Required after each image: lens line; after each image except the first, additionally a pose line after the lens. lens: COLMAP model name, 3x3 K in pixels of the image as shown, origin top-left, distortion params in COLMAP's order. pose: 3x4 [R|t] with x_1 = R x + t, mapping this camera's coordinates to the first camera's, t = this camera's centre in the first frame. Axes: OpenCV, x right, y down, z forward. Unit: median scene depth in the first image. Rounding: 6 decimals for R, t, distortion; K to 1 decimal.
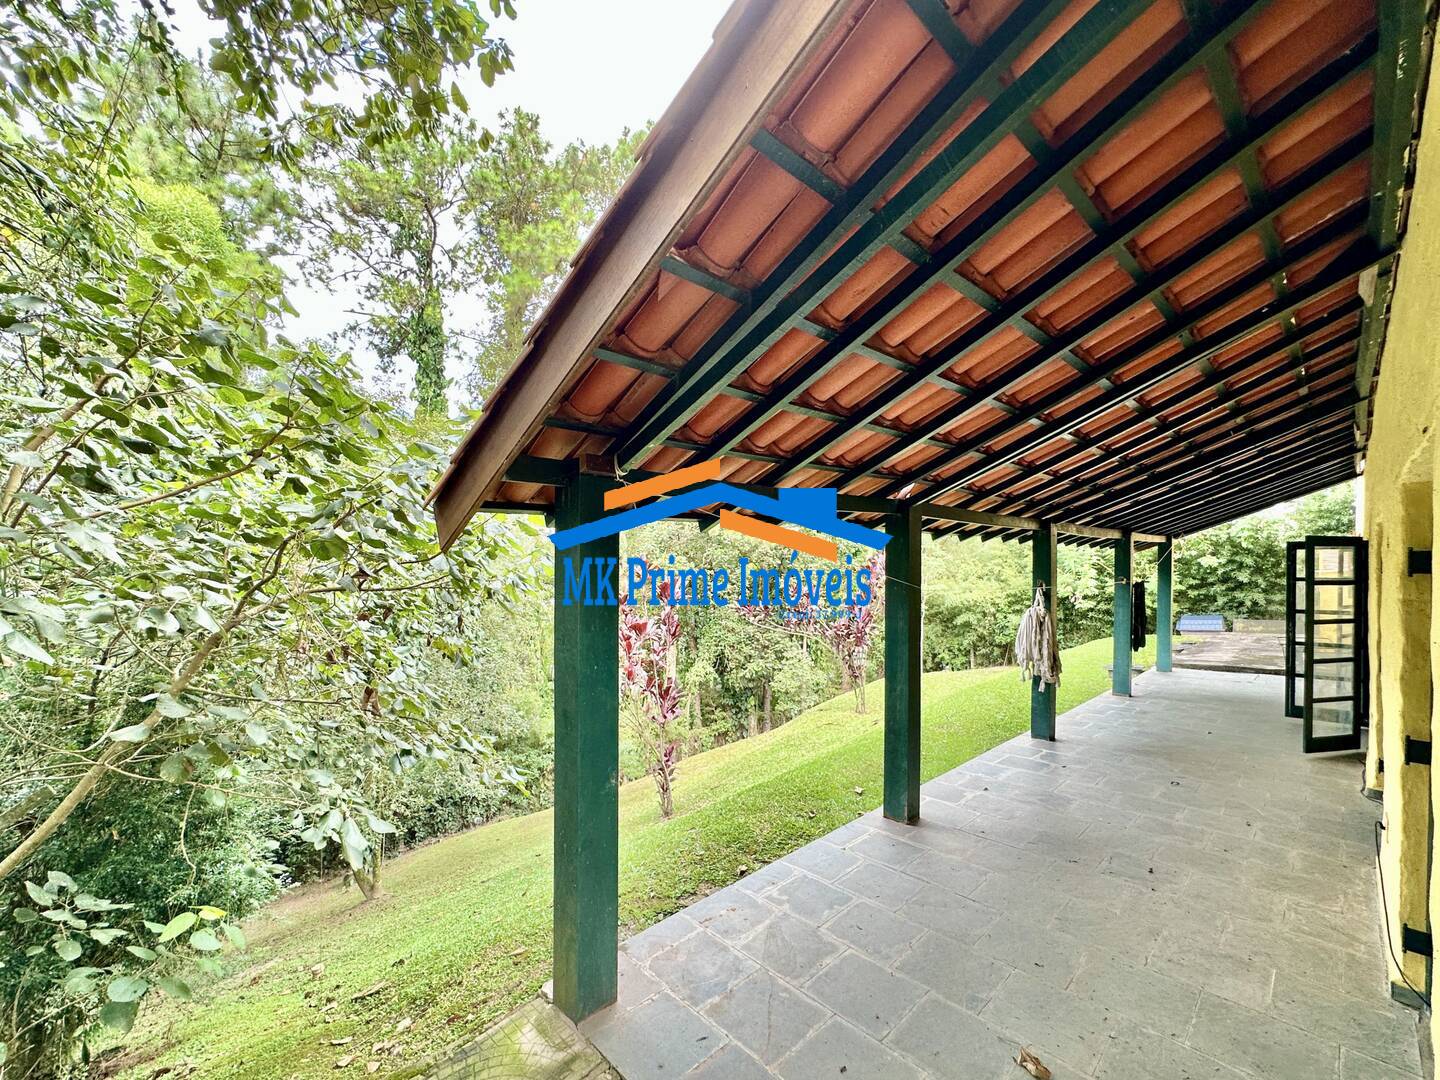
lens RADIAL K [[603.1, 0, 722.9], [0, 603.1, 554.7], [0, 0, 1]] dist [-0.012244, -0.000147]
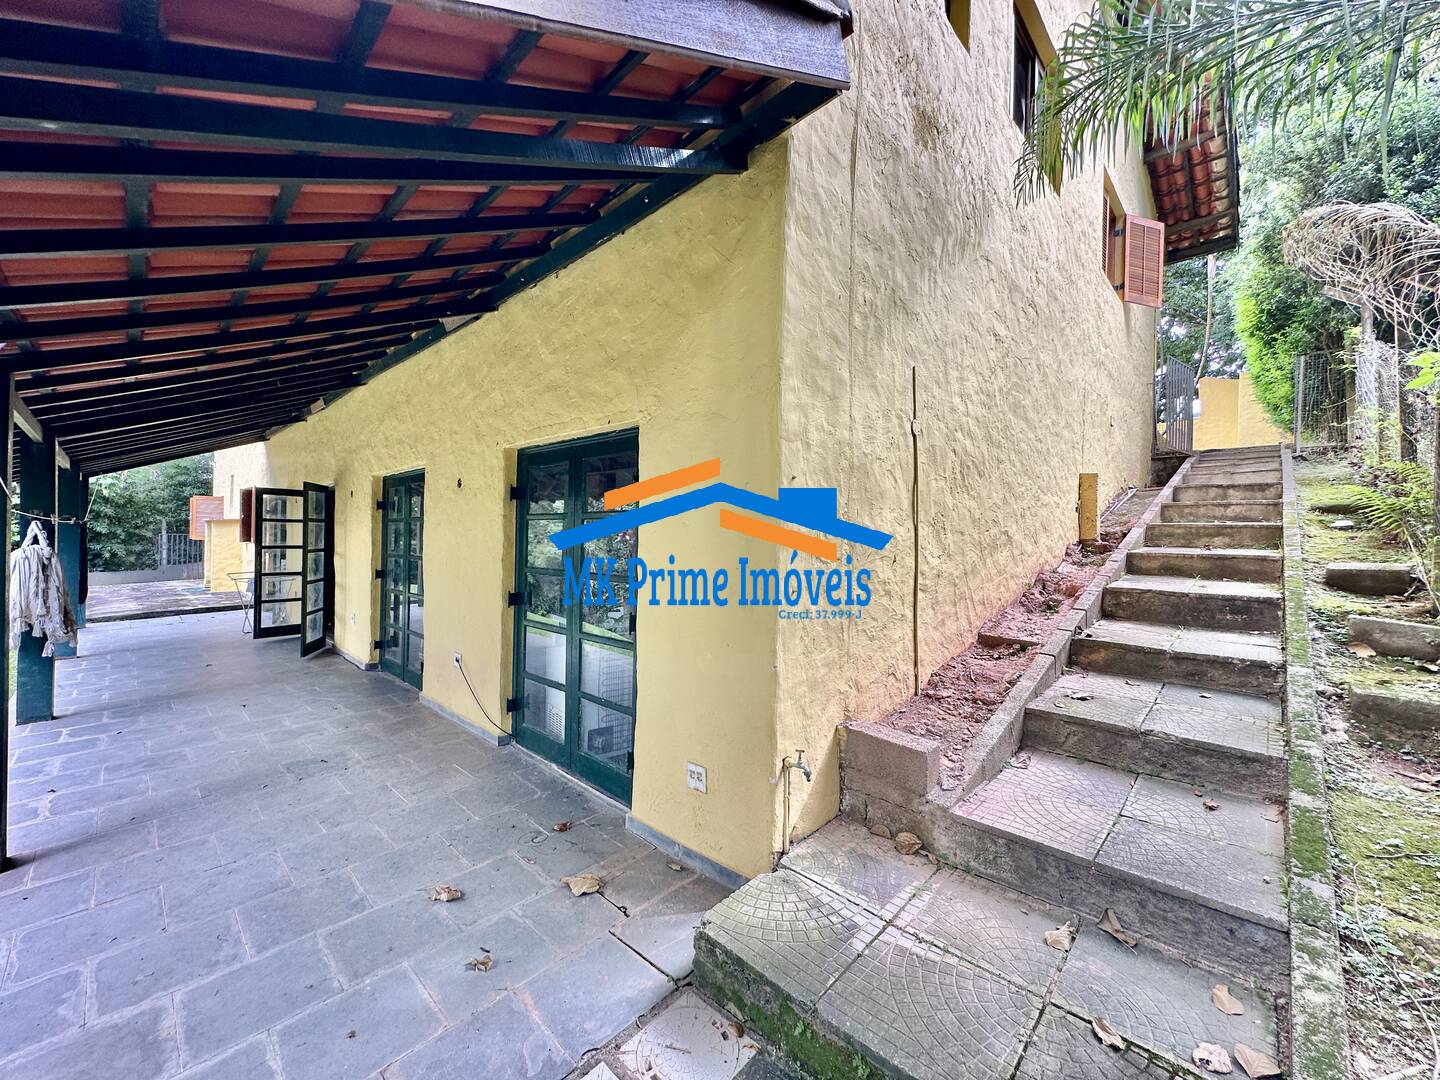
lens RADIAL K [[582.8, 0, 714.3], [0, 582.8, 541.1], [0, 0, 1]] dist [-0.000146, -0.000019]
pose [[-0.060019, -0.012701, 0.998116, -0.248229], [-0.028341, 0.999538, 0.011015, 0.050549], [-0.997795, -0.027627, -0.060351, 0.209908]]
